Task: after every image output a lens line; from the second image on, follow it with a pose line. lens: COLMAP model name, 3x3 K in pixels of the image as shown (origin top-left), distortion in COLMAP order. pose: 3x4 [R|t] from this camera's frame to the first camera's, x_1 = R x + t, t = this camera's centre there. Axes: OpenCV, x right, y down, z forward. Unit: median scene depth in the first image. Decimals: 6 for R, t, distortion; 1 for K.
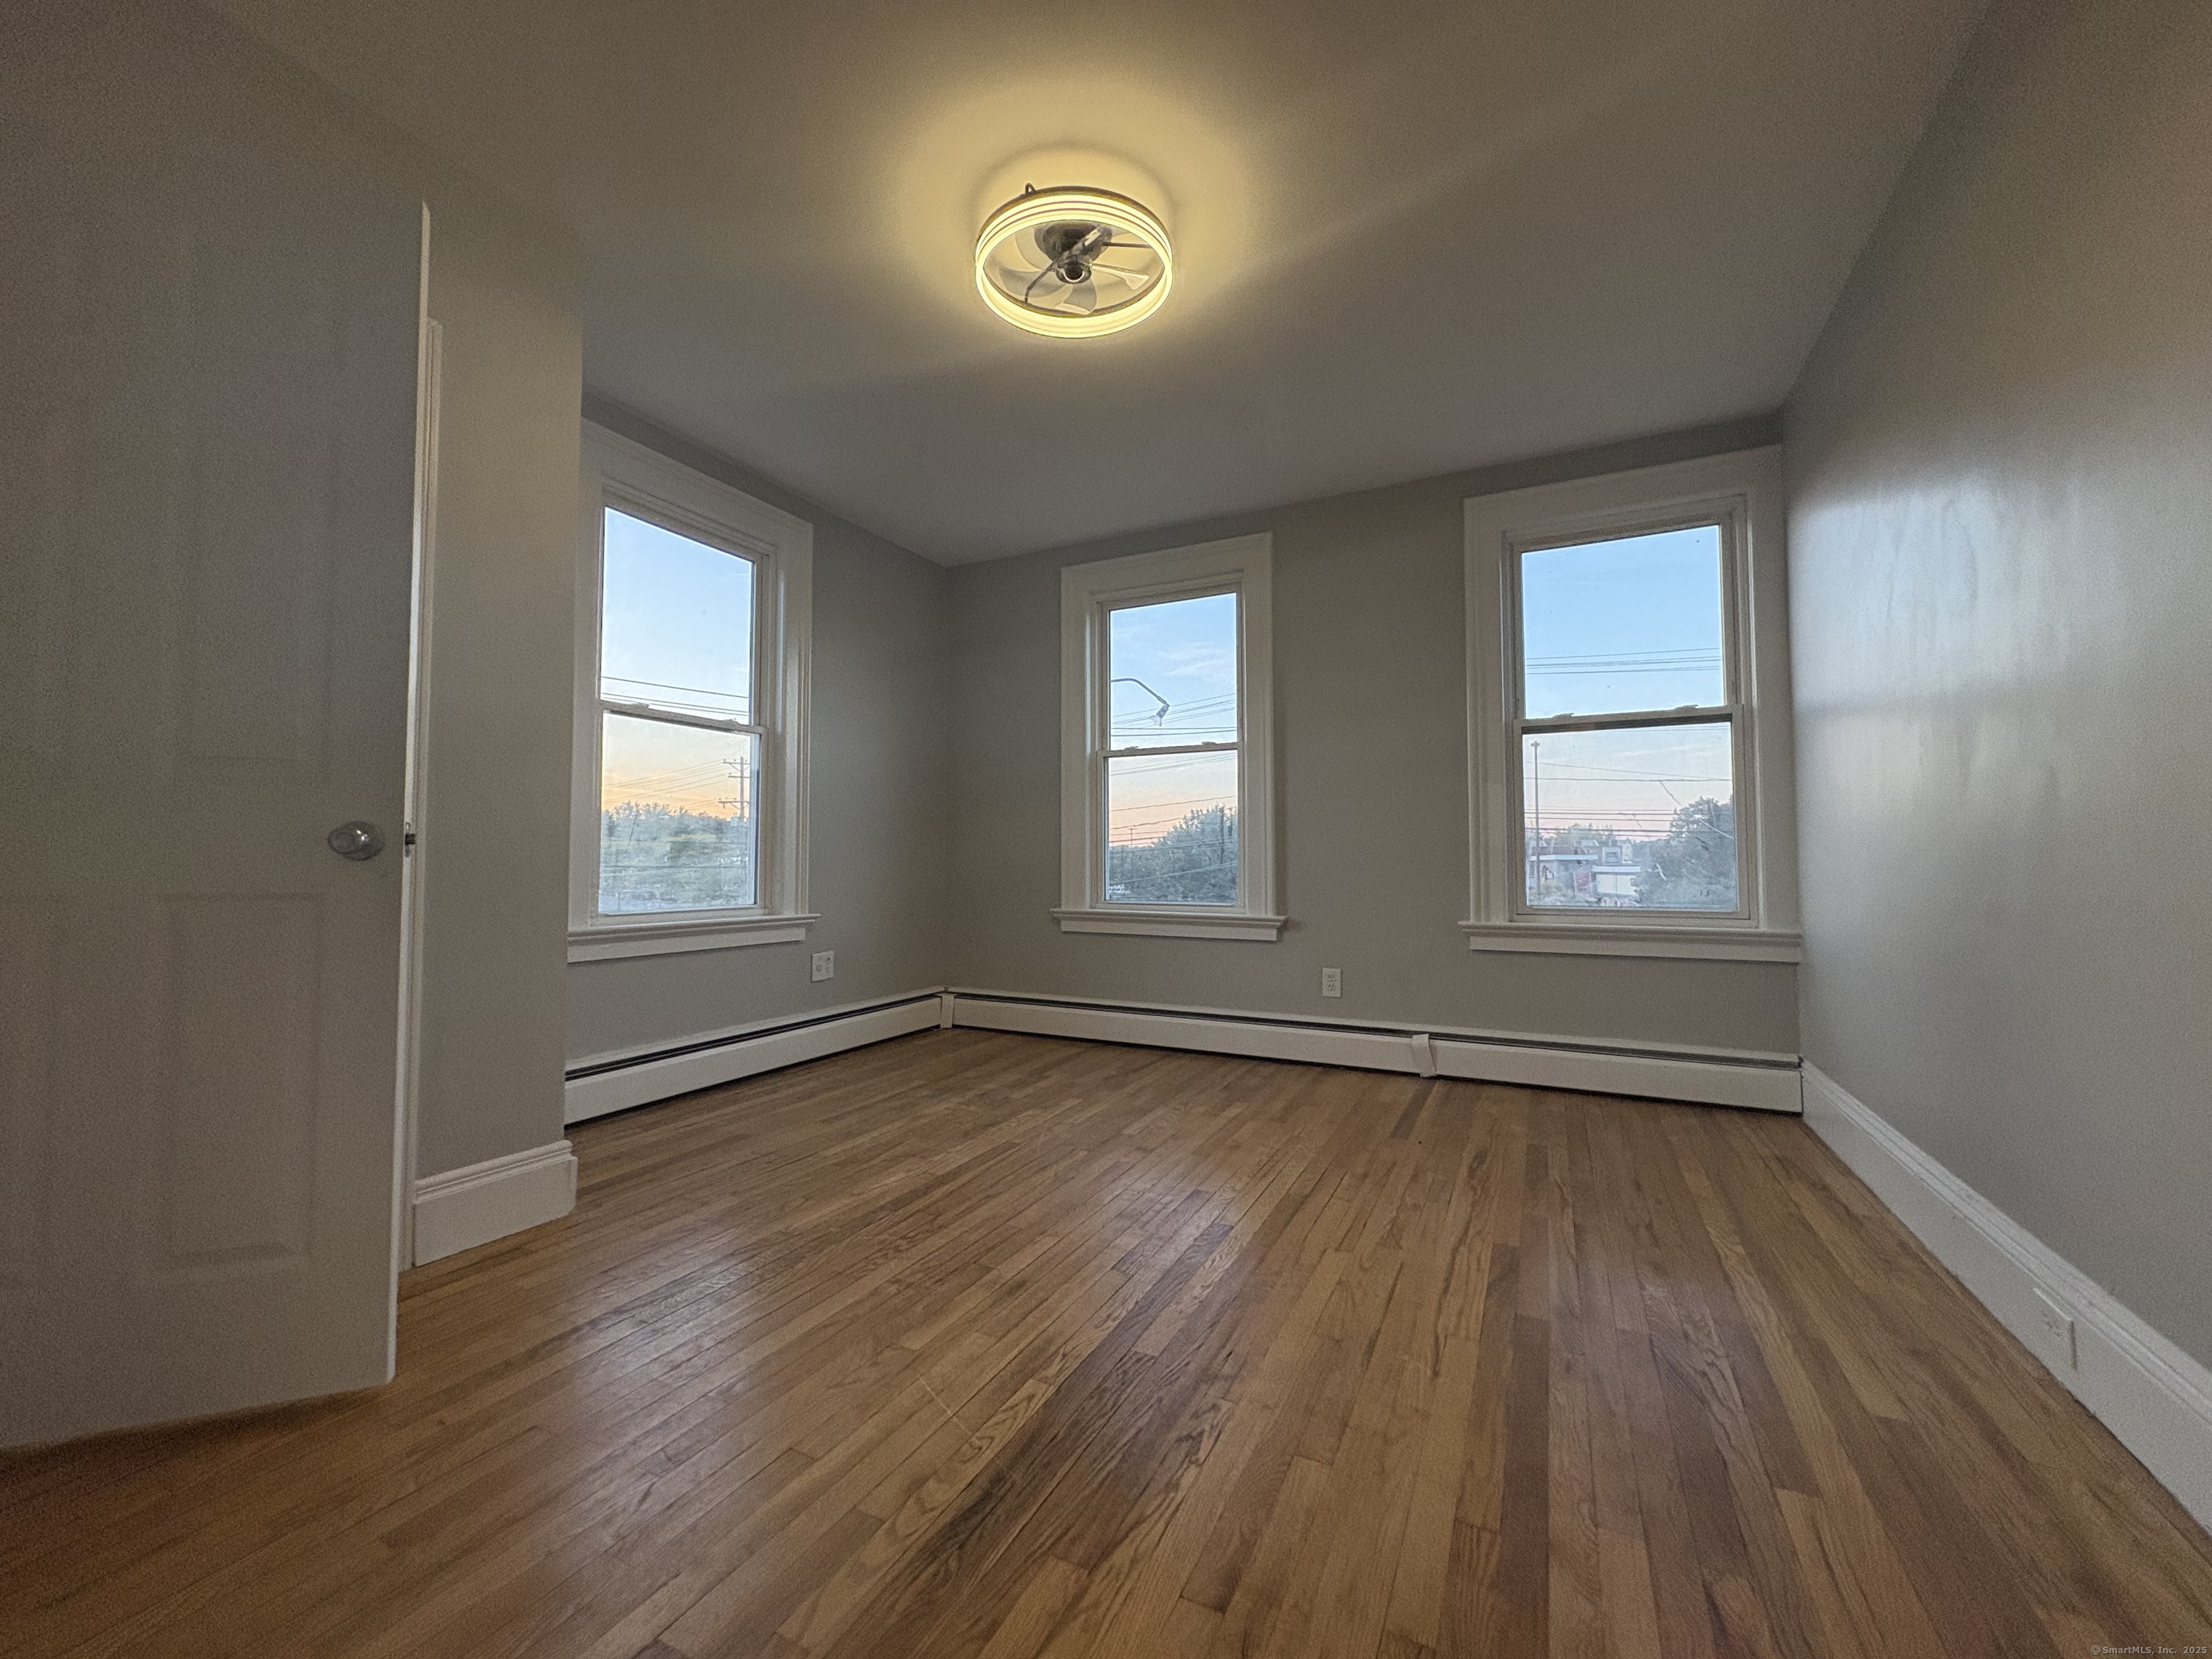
lens RADIAL K [[881.7, 0, 1106.0], [0, 881.7, 829.5], [0, 0, 1]] dist [-0.001515, -0.000338]
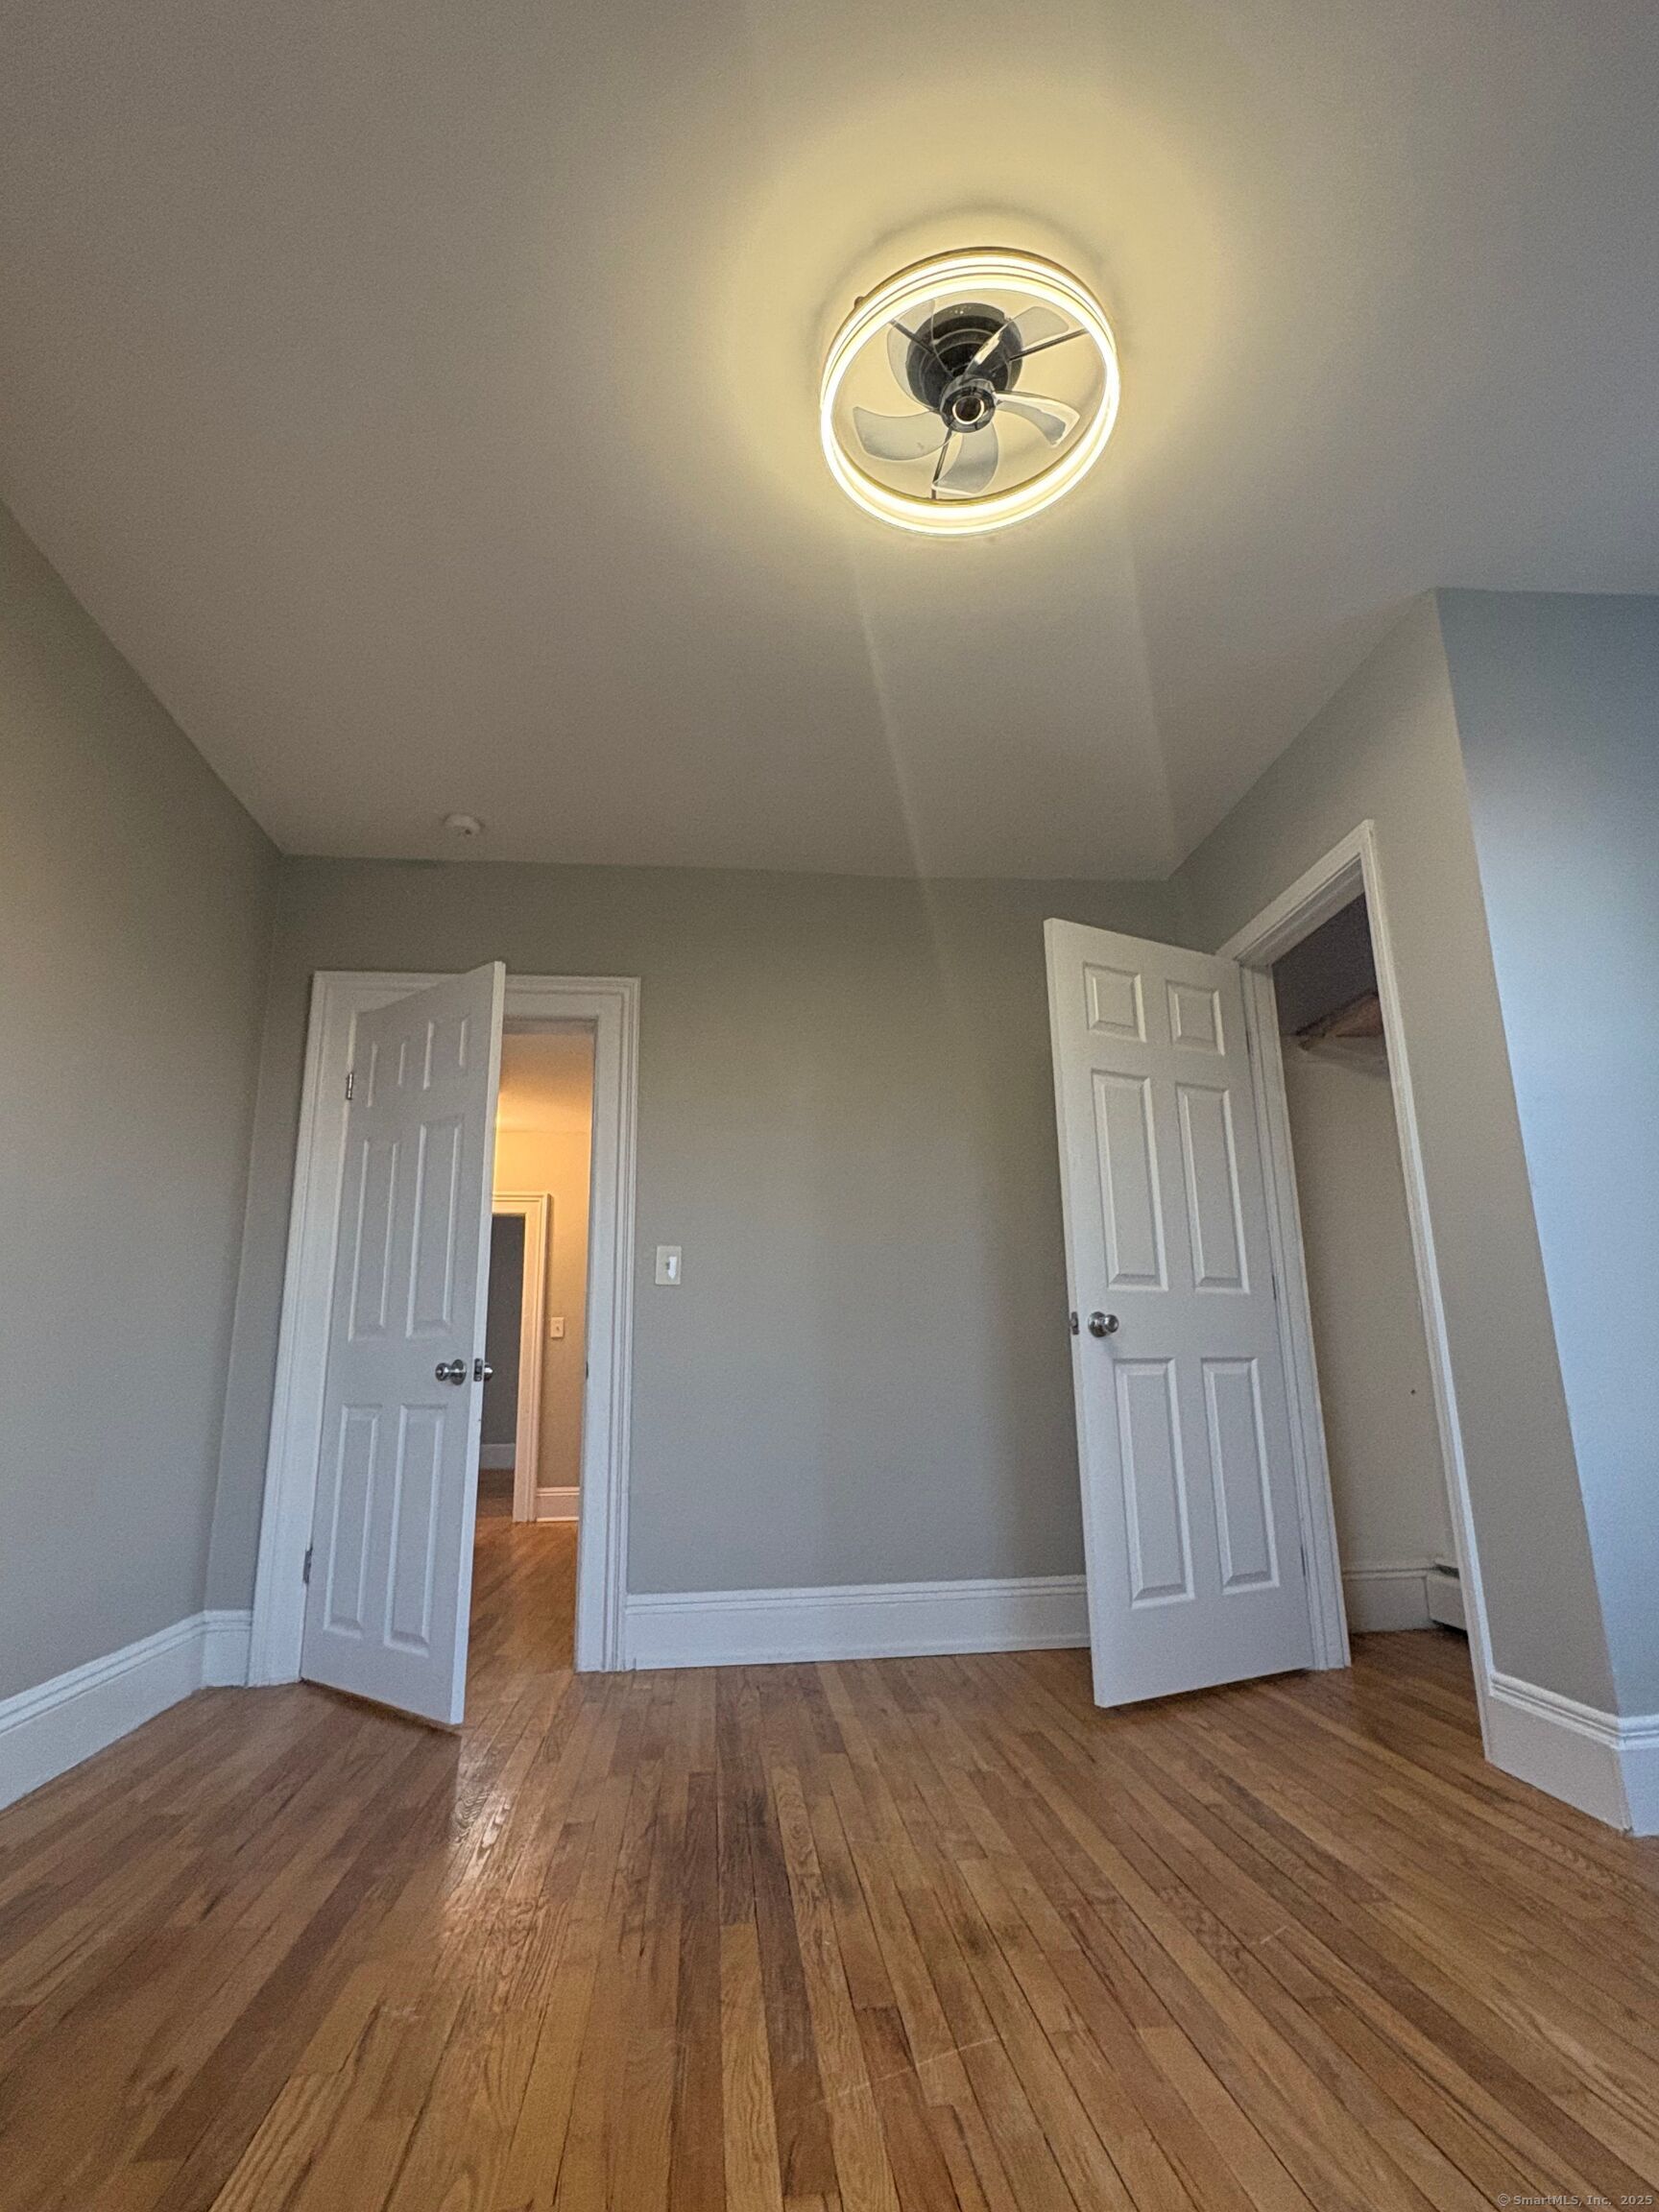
lens RADIAL K [[1131.6, 0, 829.5], [0, 1131.6, 1106.0], [0, 0, 1]] dist [0.000857, 0.000073]
pose [[-0.841034, -0.112576, -0.529140, 0.492428], [0.038700, 0.963083, -0.266409, 0.108395], [0.539597, -0.244536, -0.805628, 1.656183]]
